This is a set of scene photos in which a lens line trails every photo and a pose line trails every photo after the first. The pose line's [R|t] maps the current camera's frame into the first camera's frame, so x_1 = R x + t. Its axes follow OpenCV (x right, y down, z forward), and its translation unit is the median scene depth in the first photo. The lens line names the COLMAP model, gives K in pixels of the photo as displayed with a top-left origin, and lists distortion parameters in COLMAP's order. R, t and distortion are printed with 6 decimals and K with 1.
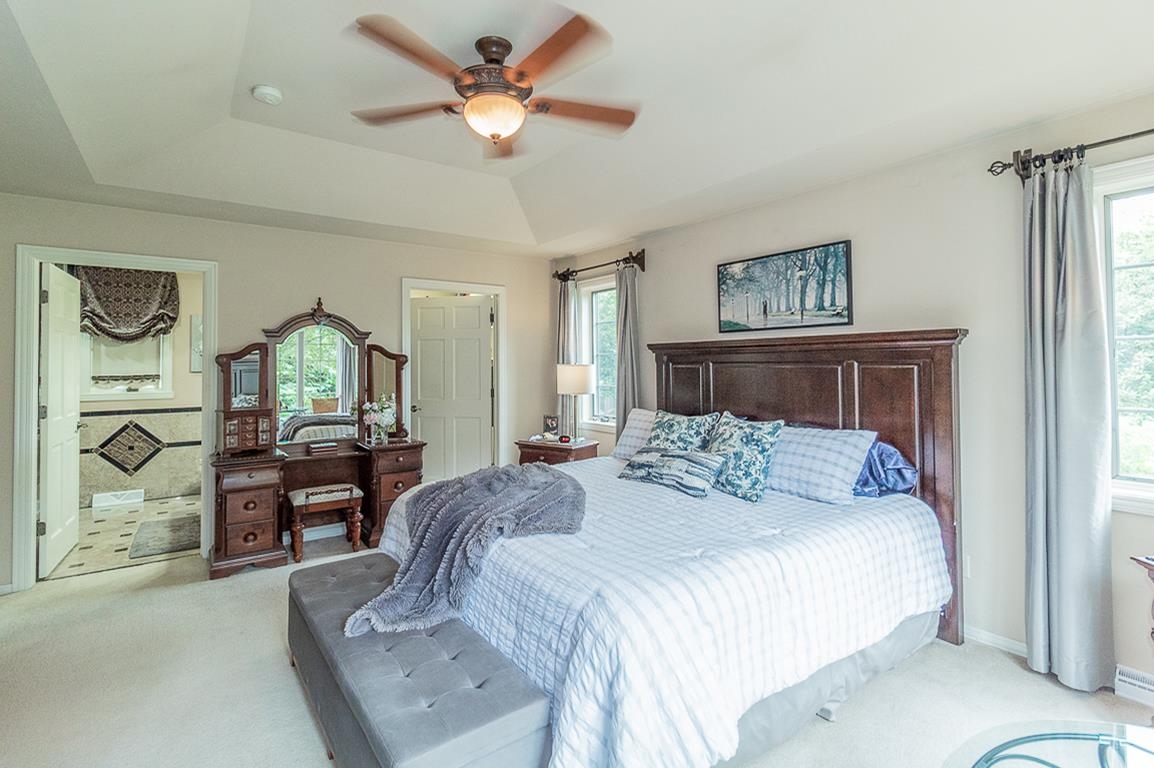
lens RADIAL K [[545.6, 0, 577.1], [0, 545.6, 338.7], [0, 0, 1]] dist [-0.002448, -0.000214]
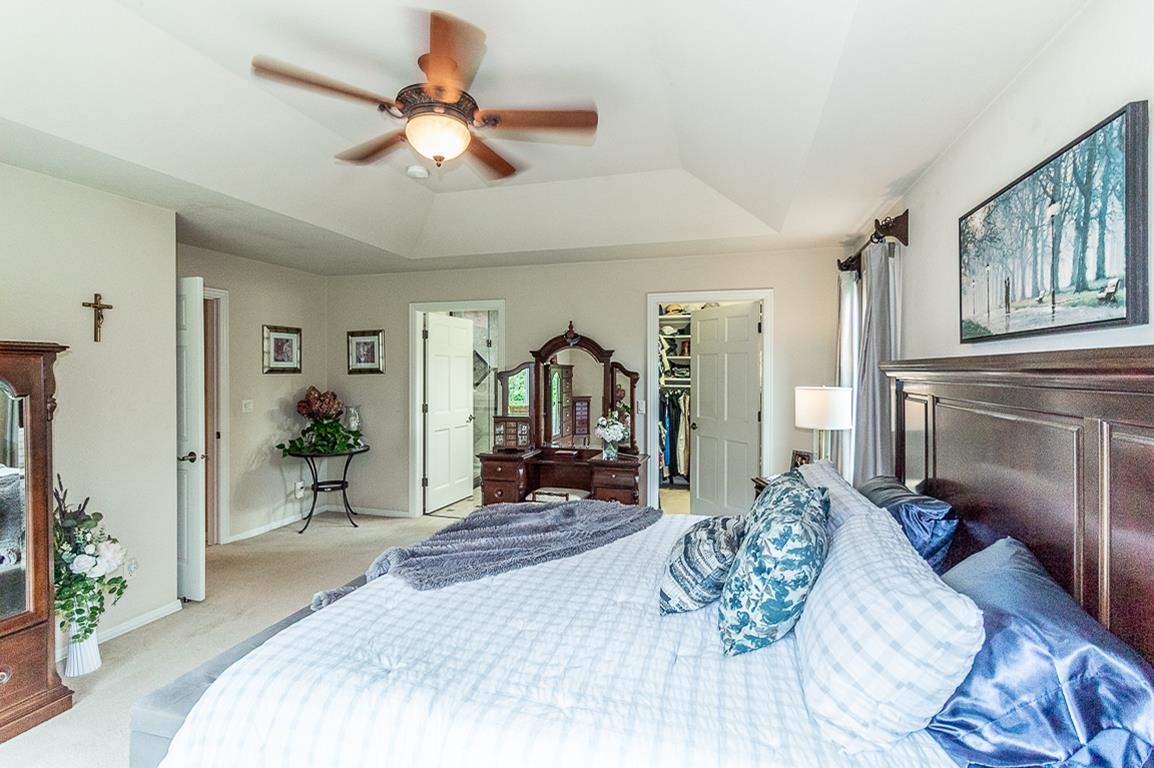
lens RADIAL K [[538.0, 0, 576.8], [0, 538.0, 358.1], [0, 0, 1]] dist [0.001903, -0.000498]
pose [[0.602483, -0.007658, -0.798095, 0.516299], [0.029995, 0.999465, 0.013053, -0.015953], [0.797568, -0.031803, 0.602391, 0.413301]]
